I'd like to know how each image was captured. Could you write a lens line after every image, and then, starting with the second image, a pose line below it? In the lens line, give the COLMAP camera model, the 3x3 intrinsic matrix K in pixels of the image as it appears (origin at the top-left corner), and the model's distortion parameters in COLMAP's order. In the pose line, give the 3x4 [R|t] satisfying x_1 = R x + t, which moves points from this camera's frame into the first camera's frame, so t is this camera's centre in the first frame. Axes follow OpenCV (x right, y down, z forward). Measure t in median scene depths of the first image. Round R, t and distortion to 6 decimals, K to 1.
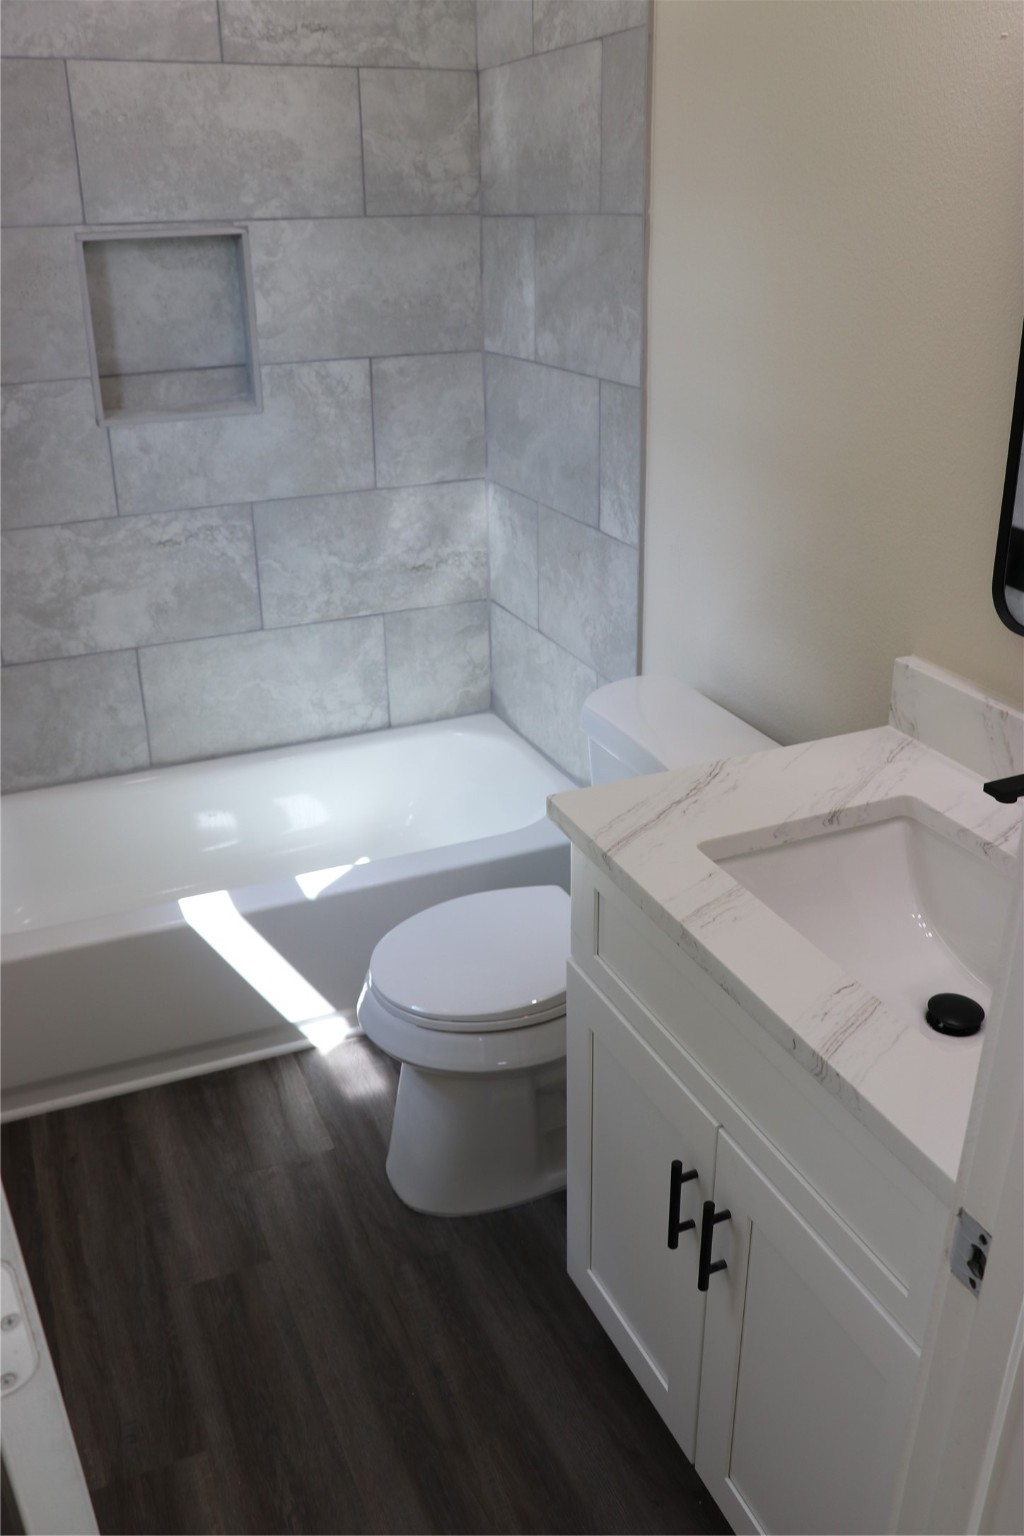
lens RADIAL K [[1260.7, 0, 525.5], [0, 1260.7, 775.3], [0, 0, 1]] dist [-0.174158, 0.139934]
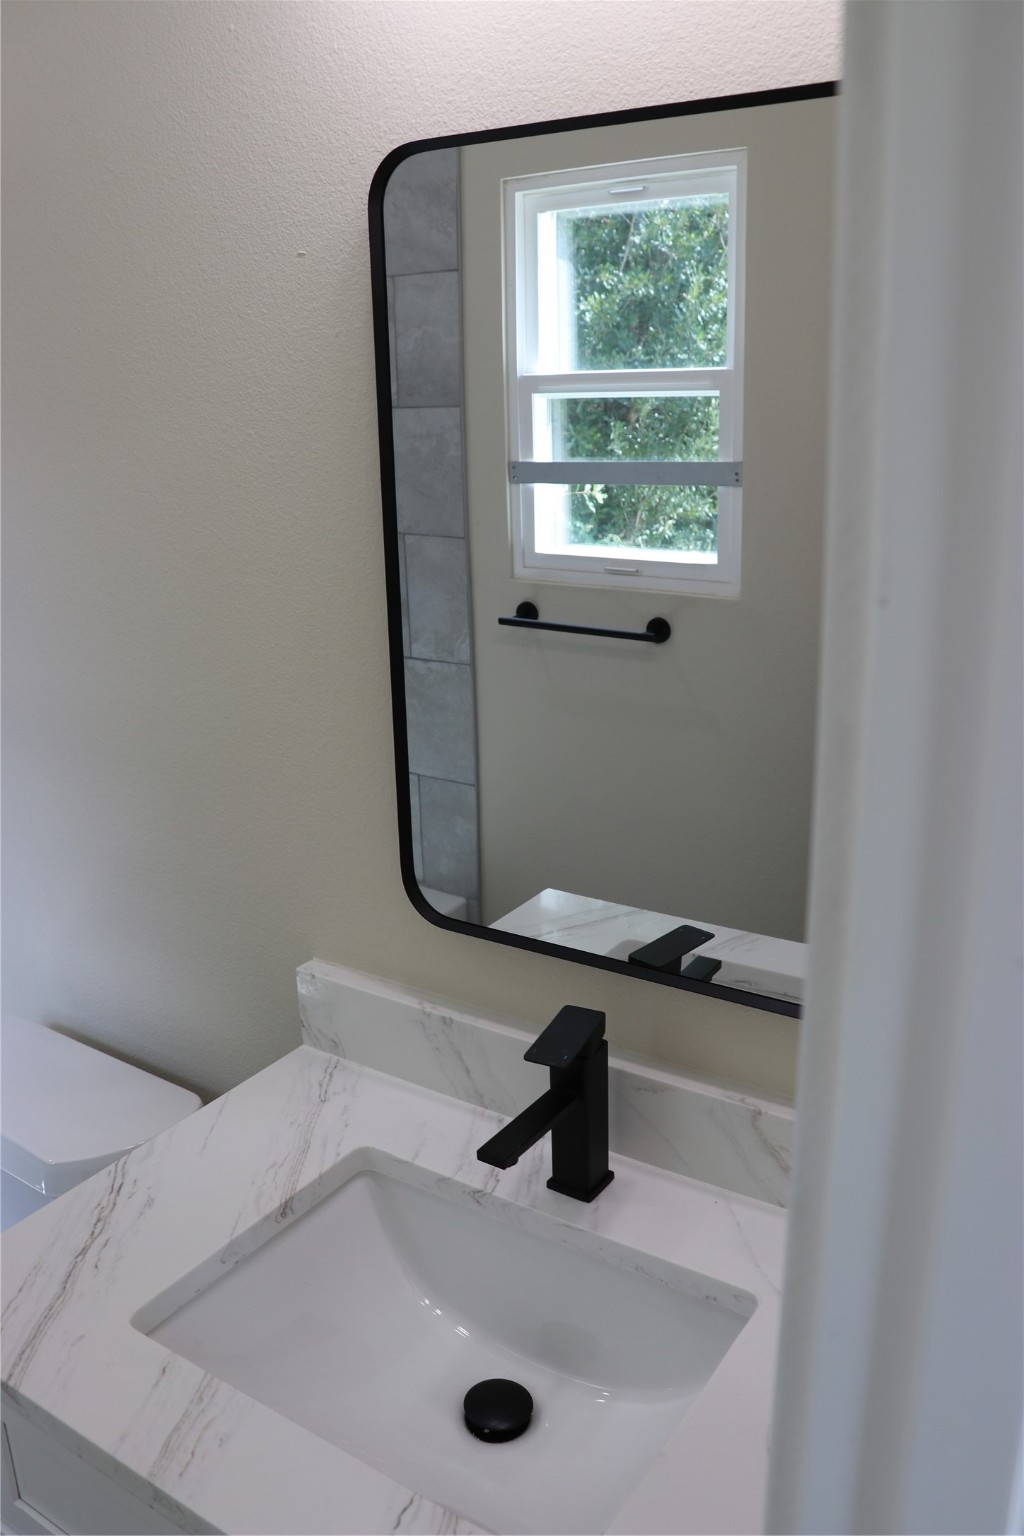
lens RADIAL K [[1260.7, 0, 518.3], [0, 1260.7, 773.4], [0, 0, 1]] dist [-0.174158, 0.139934]
pose [[0.838947, -0.167887, 0.517669, 0.020940], [0.232766, 0.970524, -0.062472, -0.229351], [-0.491922, 0.172906, 0.853297, 0.329708]]
